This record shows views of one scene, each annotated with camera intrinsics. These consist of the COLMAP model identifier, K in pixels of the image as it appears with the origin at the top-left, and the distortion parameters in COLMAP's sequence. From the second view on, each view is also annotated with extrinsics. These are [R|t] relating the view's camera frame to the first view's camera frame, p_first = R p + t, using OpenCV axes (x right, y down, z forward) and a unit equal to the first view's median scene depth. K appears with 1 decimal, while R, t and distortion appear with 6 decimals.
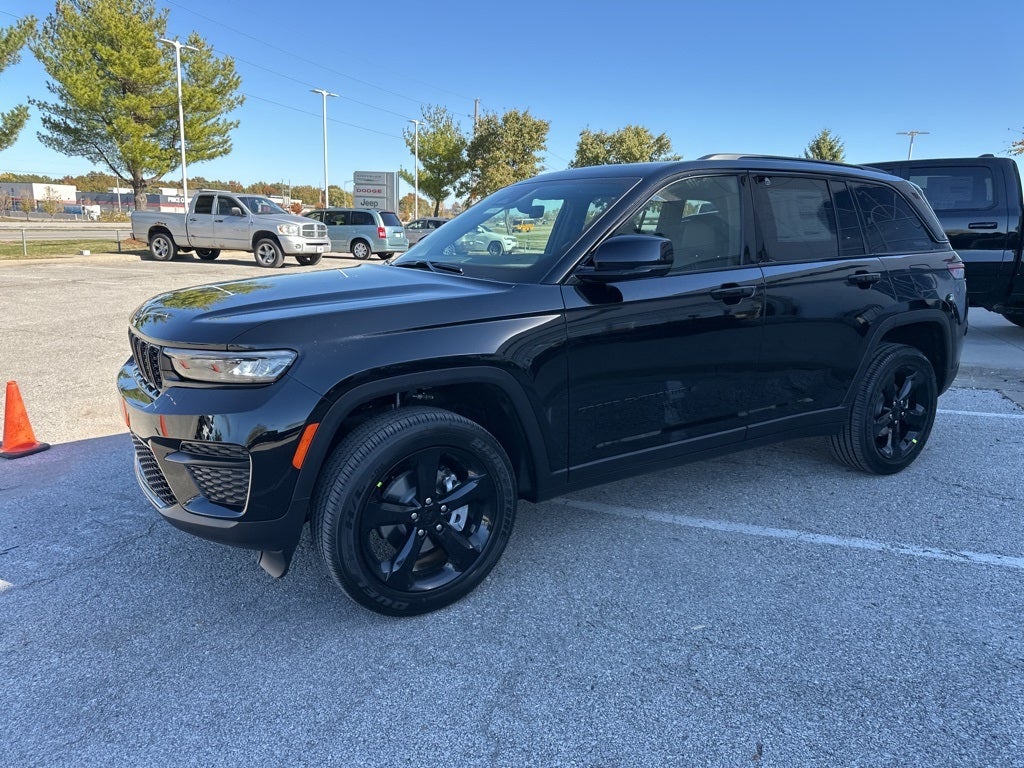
lens RADIAL K [[719.5, 0, 512.5], [0, 719.5, 383.3], [0, 0, 1]] dist [0.031846, -0.038367]
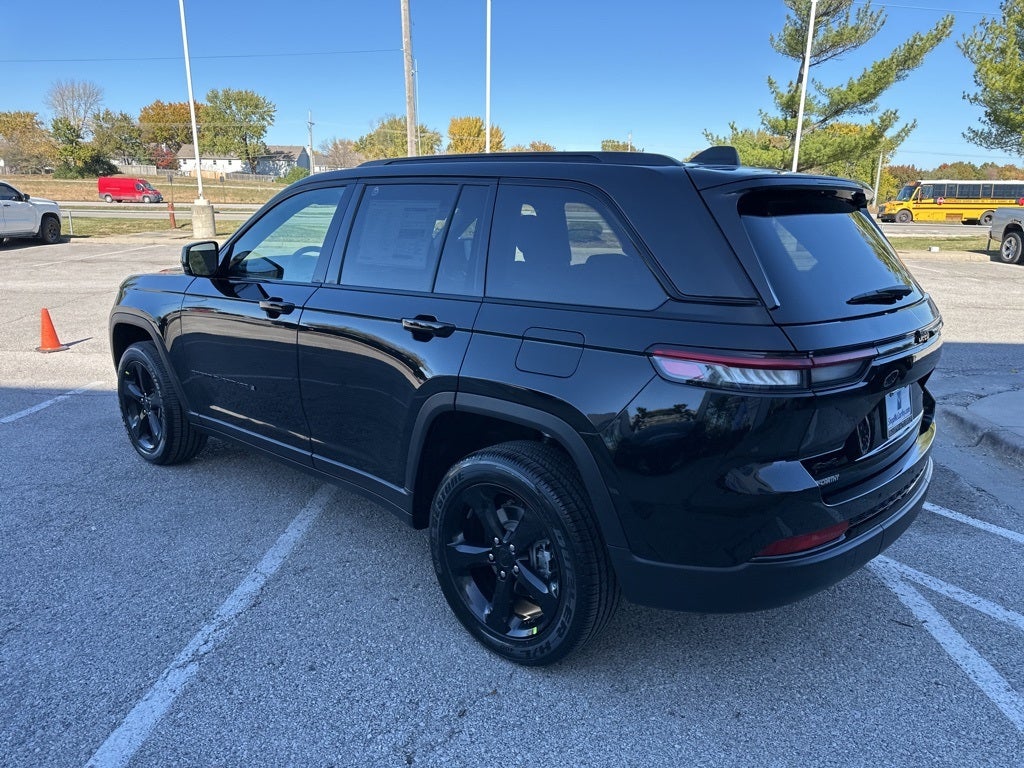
lens RADIAL K [[719.5, 0, 506.1], [0, 719.5, 390.5], [0, 0, 1]] dist [0.031846, -0.038367]
pose [[0.276351, 0.232505, -0.932508, 0.219884], [-0.215067, 0.960649, 0.175785, -0.042231], [0.936684, 0.151973, 0.315480, 0.163218]]
